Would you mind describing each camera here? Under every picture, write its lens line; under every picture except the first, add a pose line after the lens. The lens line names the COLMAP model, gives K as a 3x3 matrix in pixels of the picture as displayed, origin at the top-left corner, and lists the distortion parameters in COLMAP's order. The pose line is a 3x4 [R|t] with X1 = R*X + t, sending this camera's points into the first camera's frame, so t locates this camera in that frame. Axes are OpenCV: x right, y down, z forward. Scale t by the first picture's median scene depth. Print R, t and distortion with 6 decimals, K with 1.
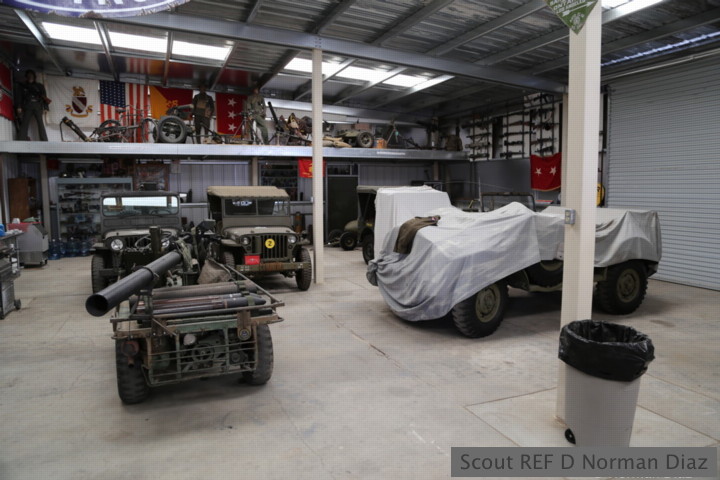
lens RADIAL K [[493.4, 0, 364.0], [0, 493.4, 239.0], [0, 0, 1]] dist [-0.121265, 0.073024]
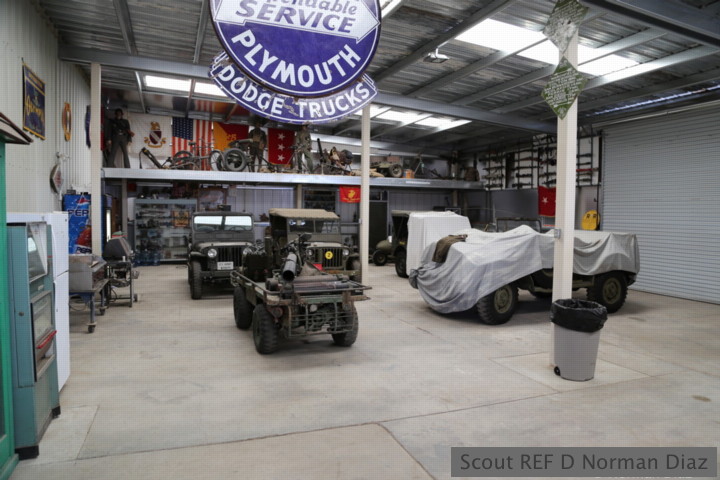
lens RADIAL K [[493.4, 0, 364.0], [0, 493.4, 239.0], [0, 0, 1]] dist [-0.121265, 0.073024]
pose [[0.999627, 0.016888, -0.021451, -0.054523], [-0.017883, 0.998732, -0.047054, 0.018498], [0.020630, 0.047420, 0.998662, -0.188226]]
